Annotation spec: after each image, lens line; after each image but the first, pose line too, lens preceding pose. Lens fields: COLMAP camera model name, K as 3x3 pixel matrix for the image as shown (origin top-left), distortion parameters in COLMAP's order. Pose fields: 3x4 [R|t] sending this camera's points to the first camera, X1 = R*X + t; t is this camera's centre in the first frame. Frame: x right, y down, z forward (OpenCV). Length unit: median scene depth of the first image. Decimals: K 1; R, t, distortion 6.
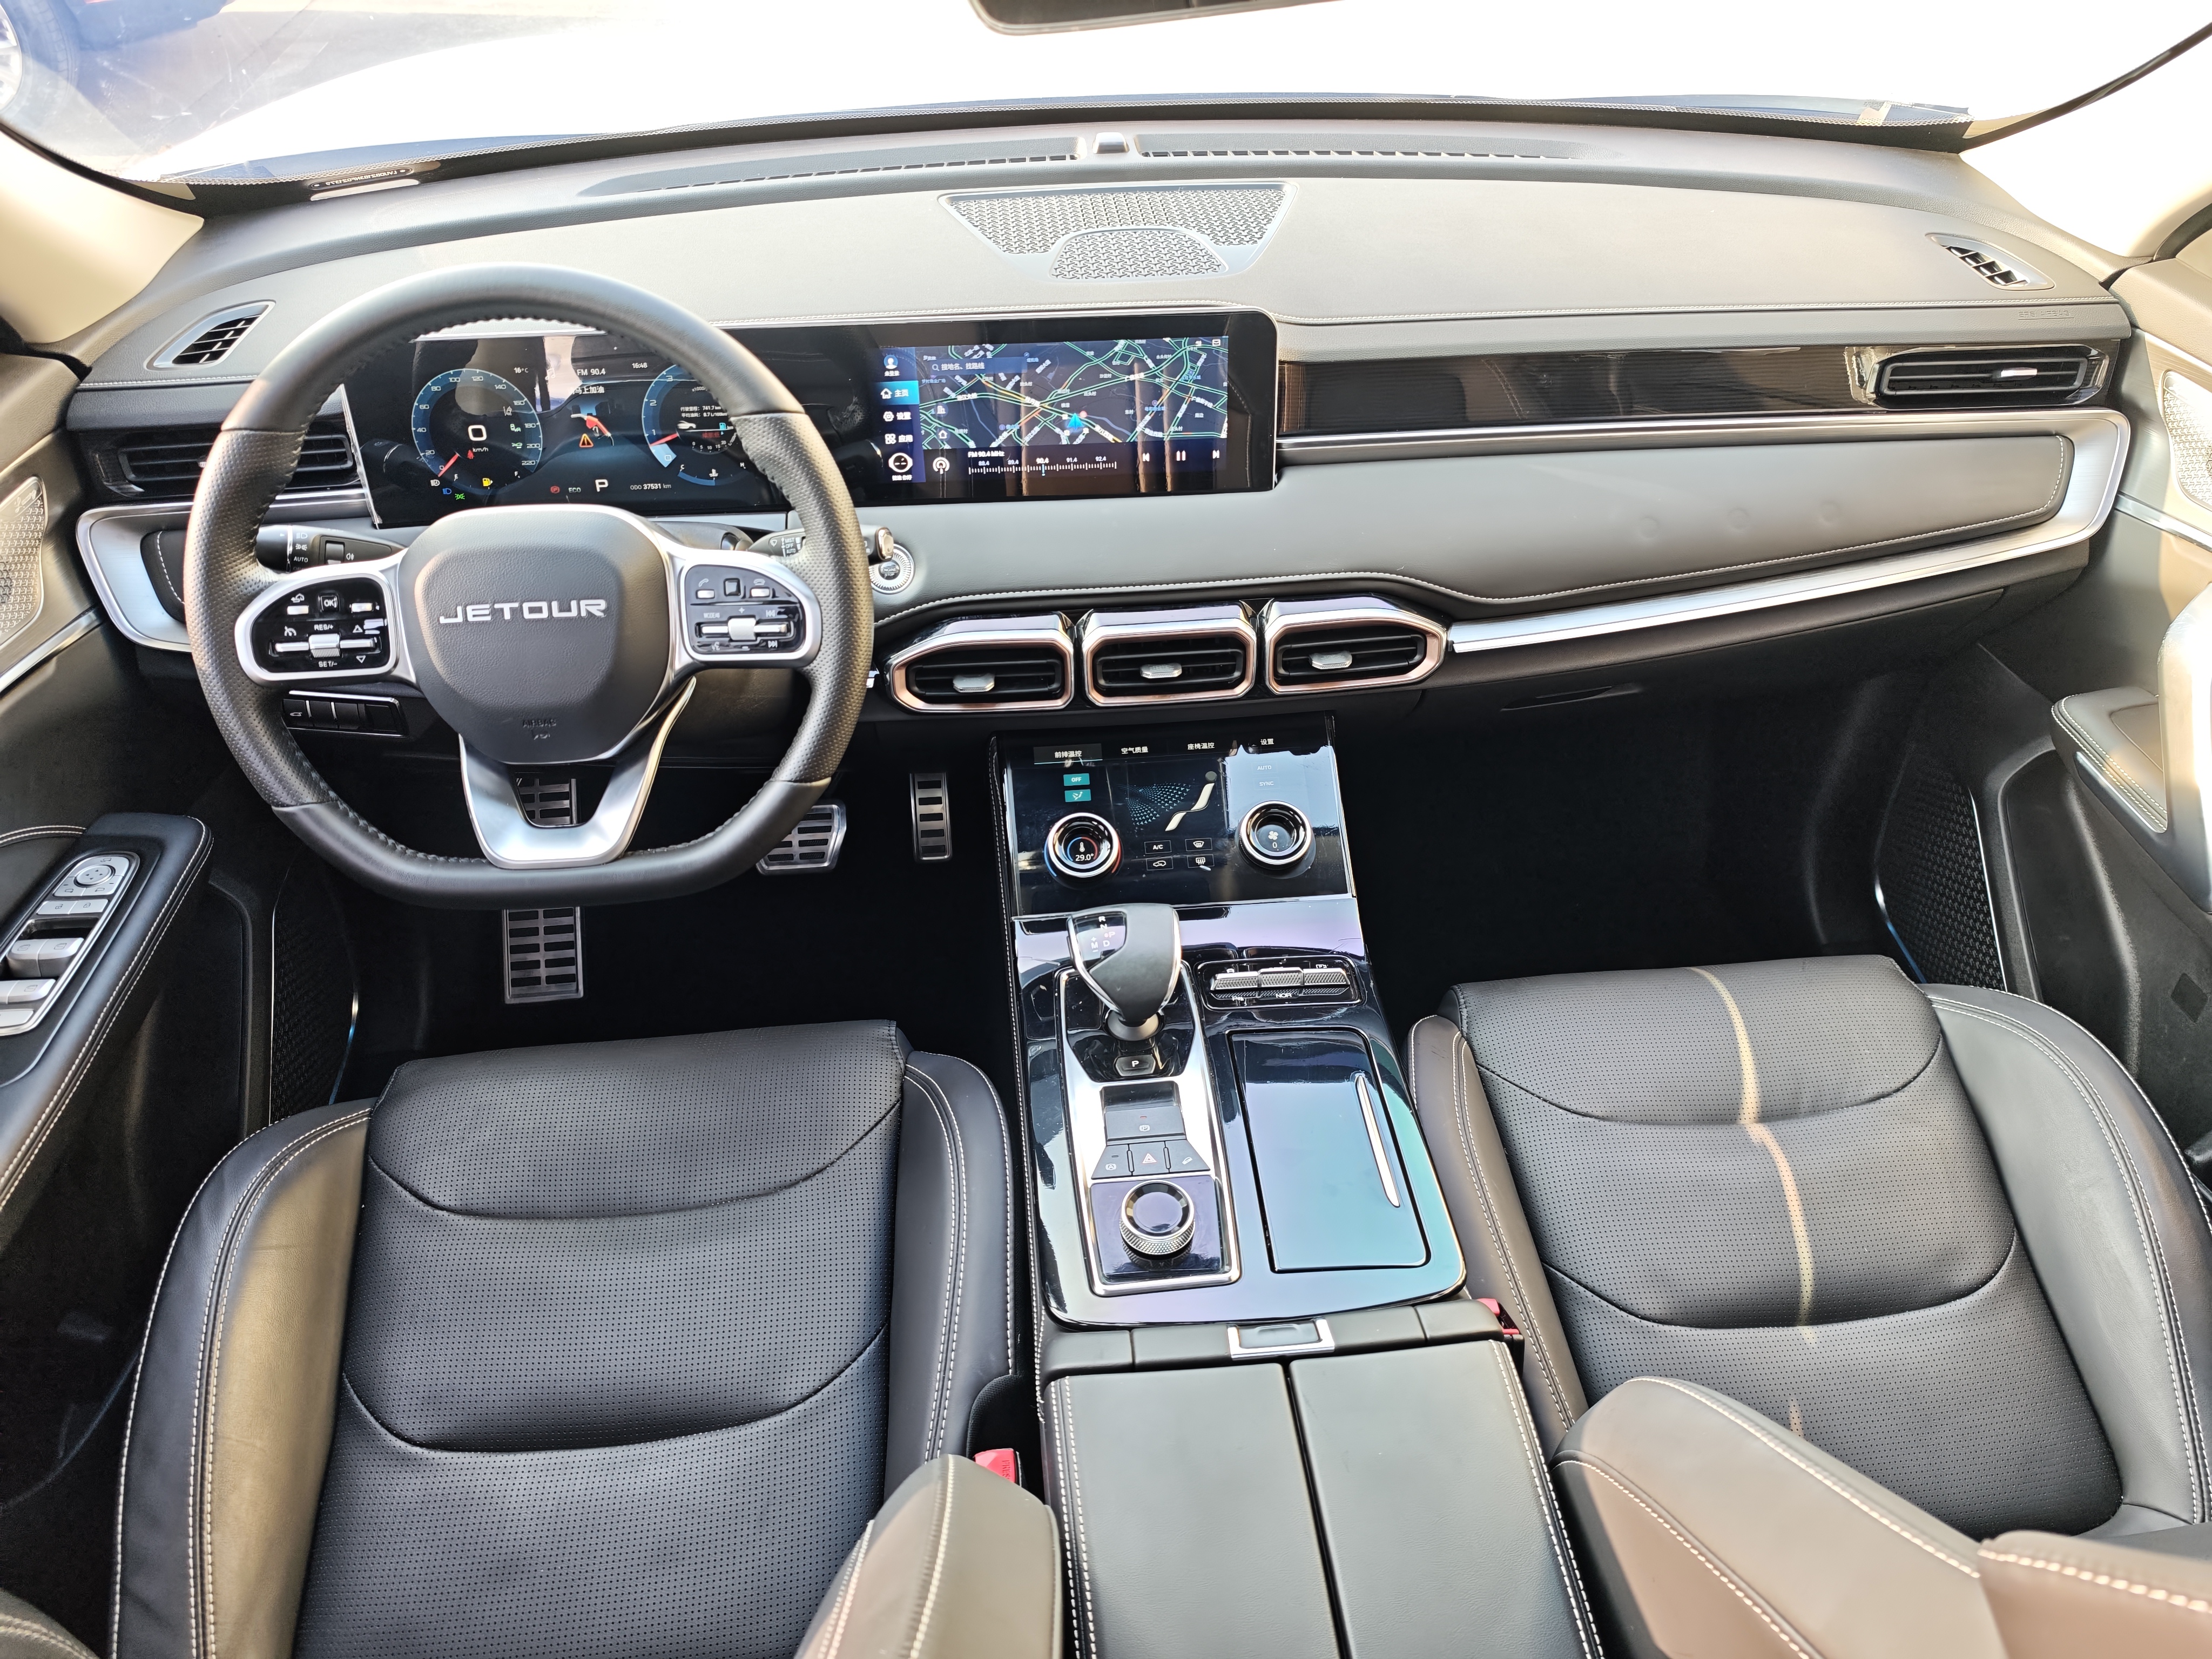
lens RADIAL K [[1484.4, 0, 1115.8], [0, 1484.4, 819.5], [0, 0, 1]] dist [-0.013894, -0.017163]
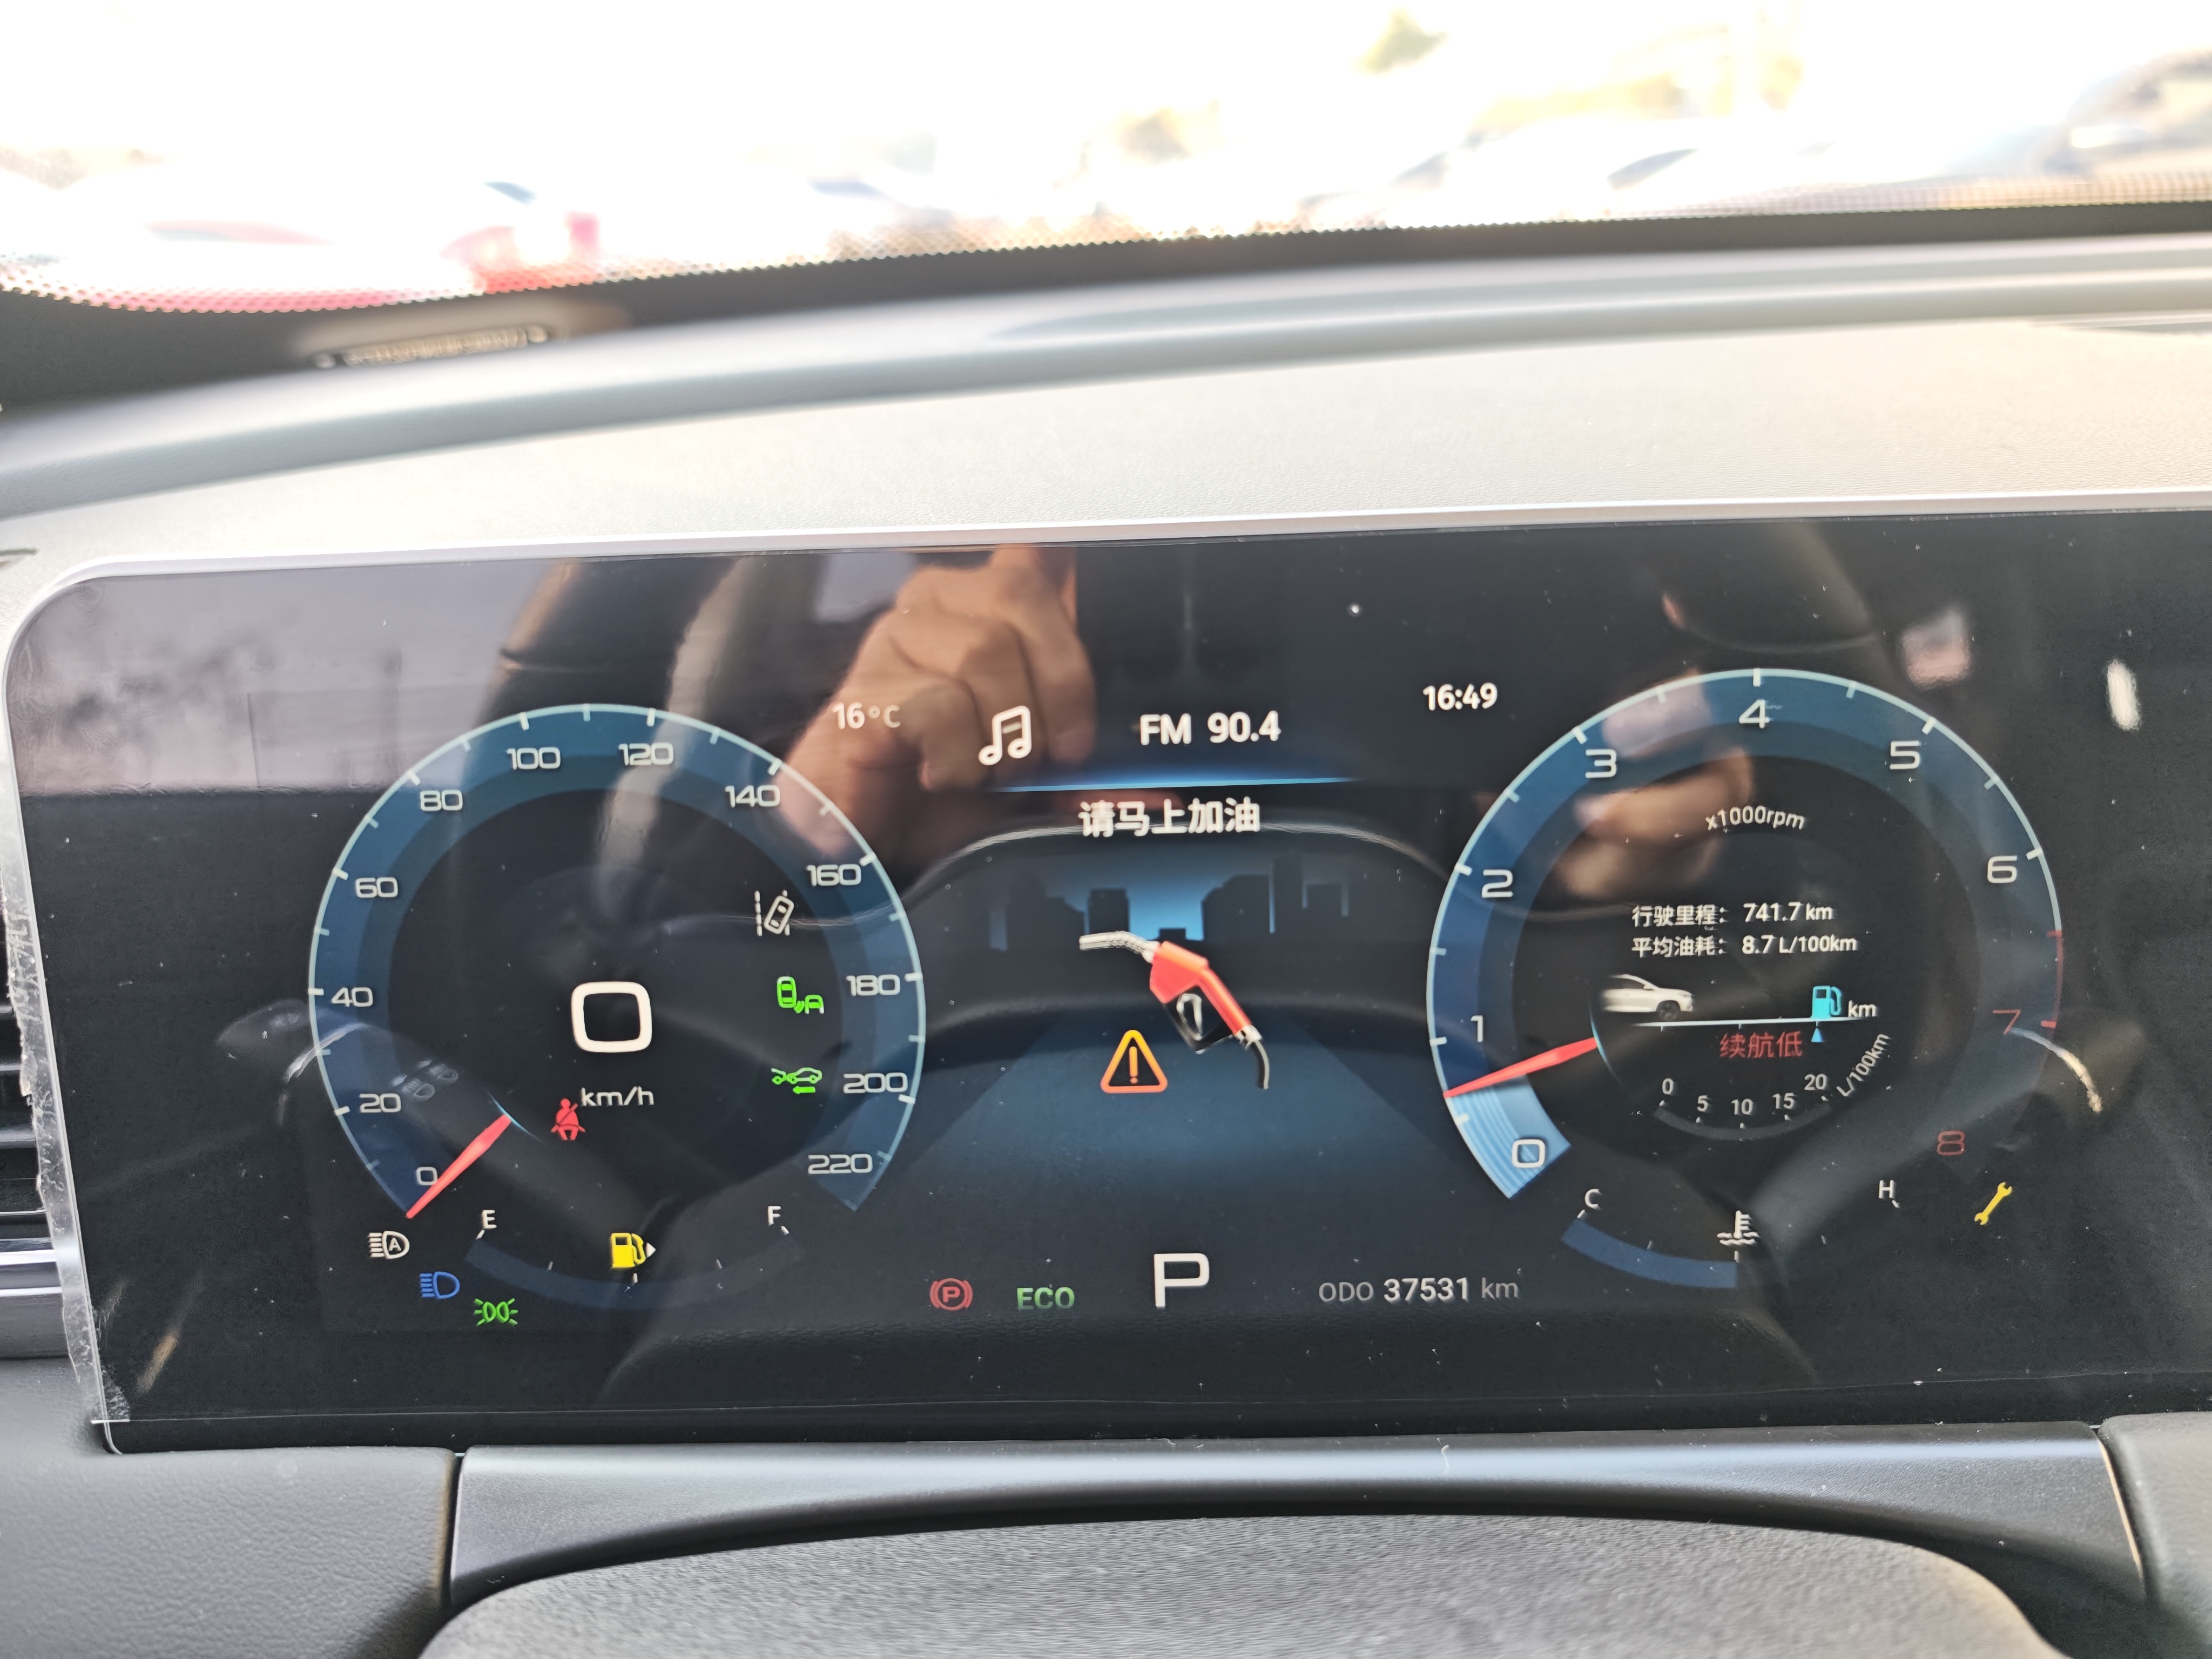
lens RADIAL K [[1484.4, 0, 1091.0], [0, 1484.4, 818.2], [0, 0, 1]] dist [-0.013894, -0.017163]
pose [[0.993758, -0.001374, -0.111552, -0.336097], [-0.035211, 0.944950, -0.325315, -0.218143], [0.105858, 0.327212, 0.939003, 0.787659]]
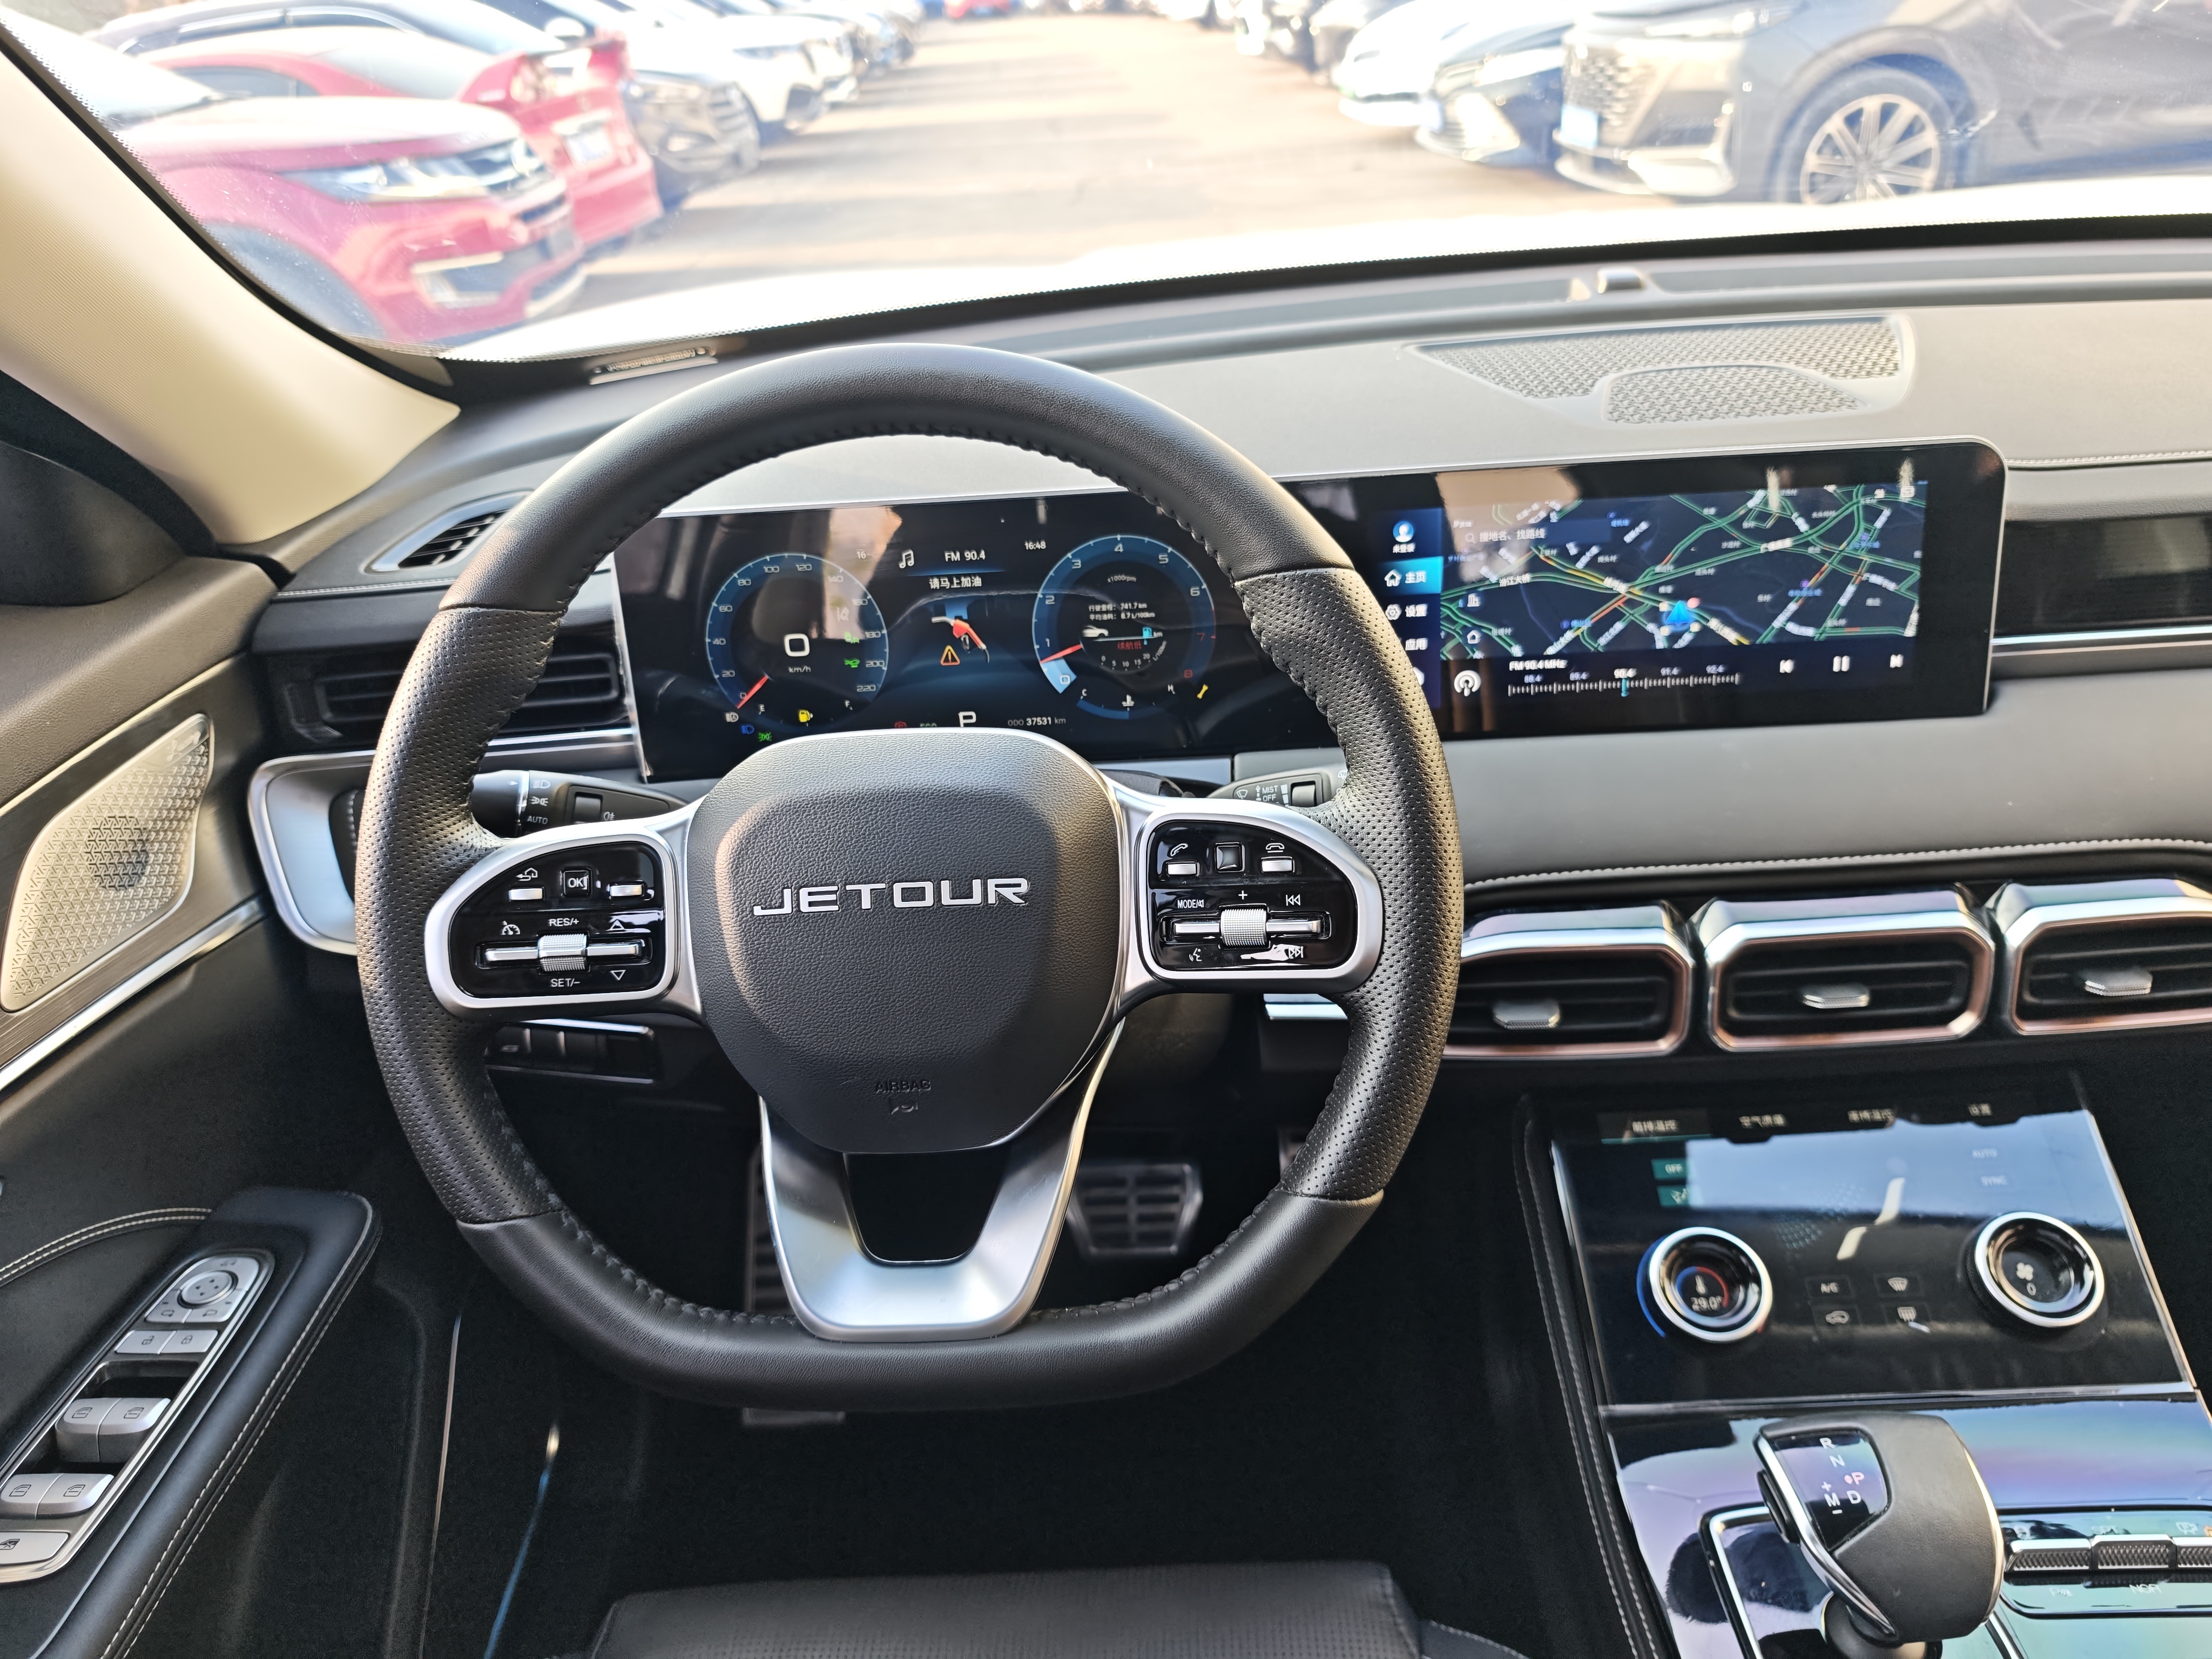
lens RADIAL K [[1484.4, 0, 1103.9], [0, 1484.4, 835.5], [0, 0, 1]] dist [-0.013894, -0.017163]
pose [[0.990915, -0.006945, -0.134310, -0.192429], [-0.019192, 0.981143, -0.192328, -0.042738], [0.133113, 0.193159, 0.972096, 0.352490]]
